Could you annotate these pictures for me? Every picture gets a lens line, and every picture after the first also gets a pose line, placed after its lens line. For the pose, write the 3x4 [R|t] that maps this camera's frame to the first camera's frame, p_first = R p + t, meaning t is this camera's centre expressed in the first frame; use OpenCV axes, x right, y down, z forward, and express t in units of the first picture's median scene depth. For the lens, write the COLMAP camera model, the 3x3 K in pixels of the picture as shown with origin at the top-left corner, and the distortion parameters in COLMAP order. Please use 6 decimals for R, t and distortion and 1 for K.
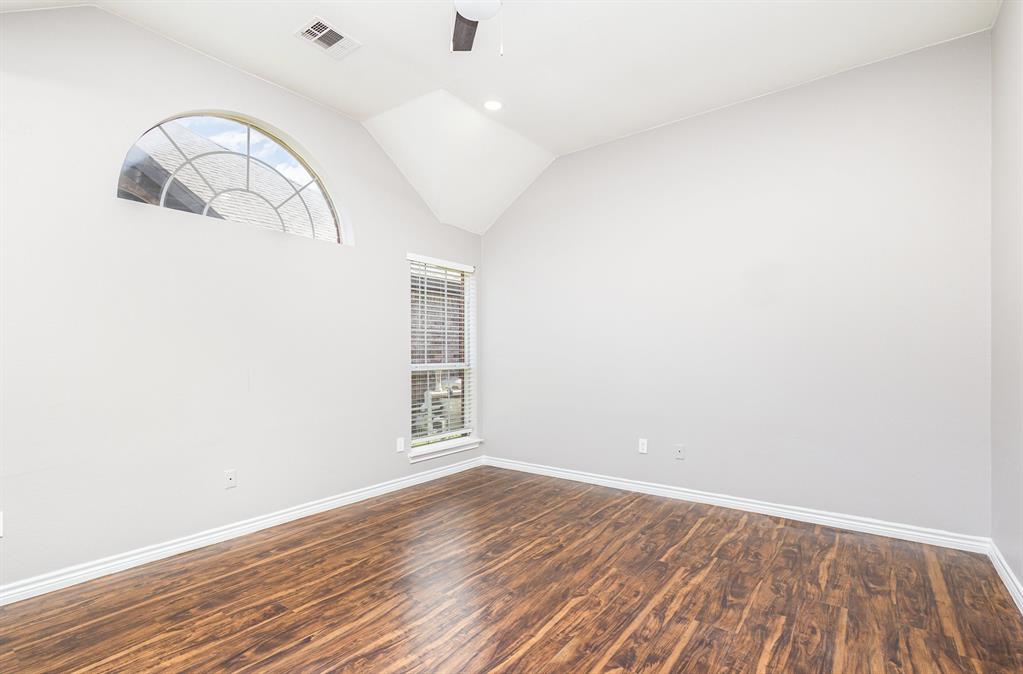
lens RADIAL K [[483.3, 0, 513.4], [0, 483.3, 340.0], [0, 0, 1]] dist [0.015066, -0.006602]
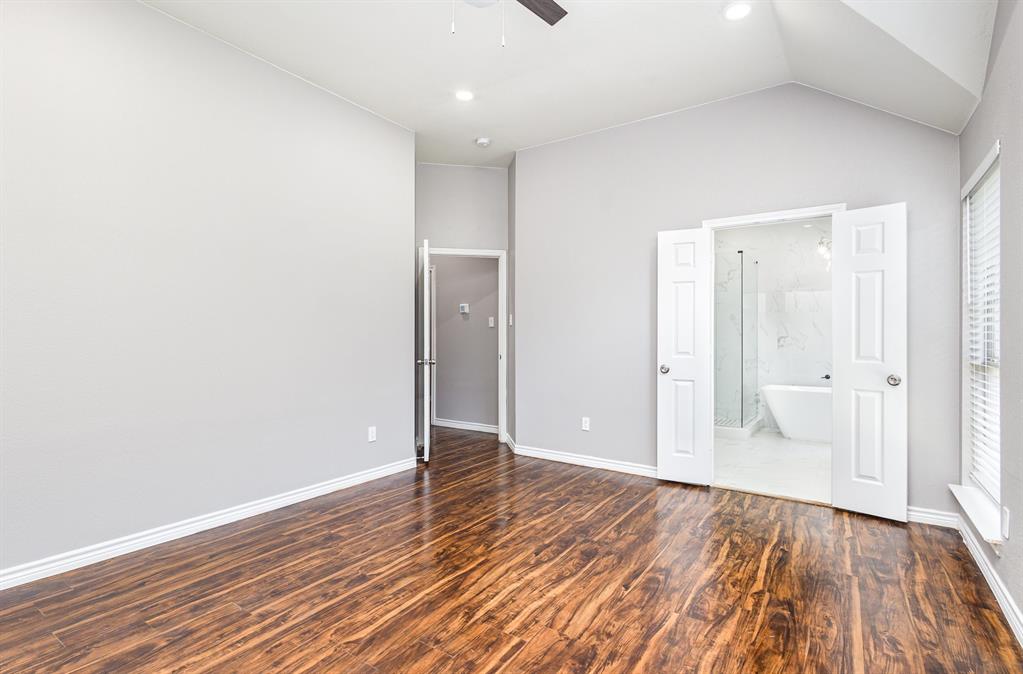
lens RADIAL K [[483.3, 0, 513.4], [0, 483.3, 340.0], [0, 0, 1]] dist [0.015066, -0.006602]
pose [[-0.999631, 0.003798, -0.026908, -0.120513], [0.004344, 0.999785, -0.020269, 0.054093], [0.026825, -0.020379, -0.999432, 1.989699]]
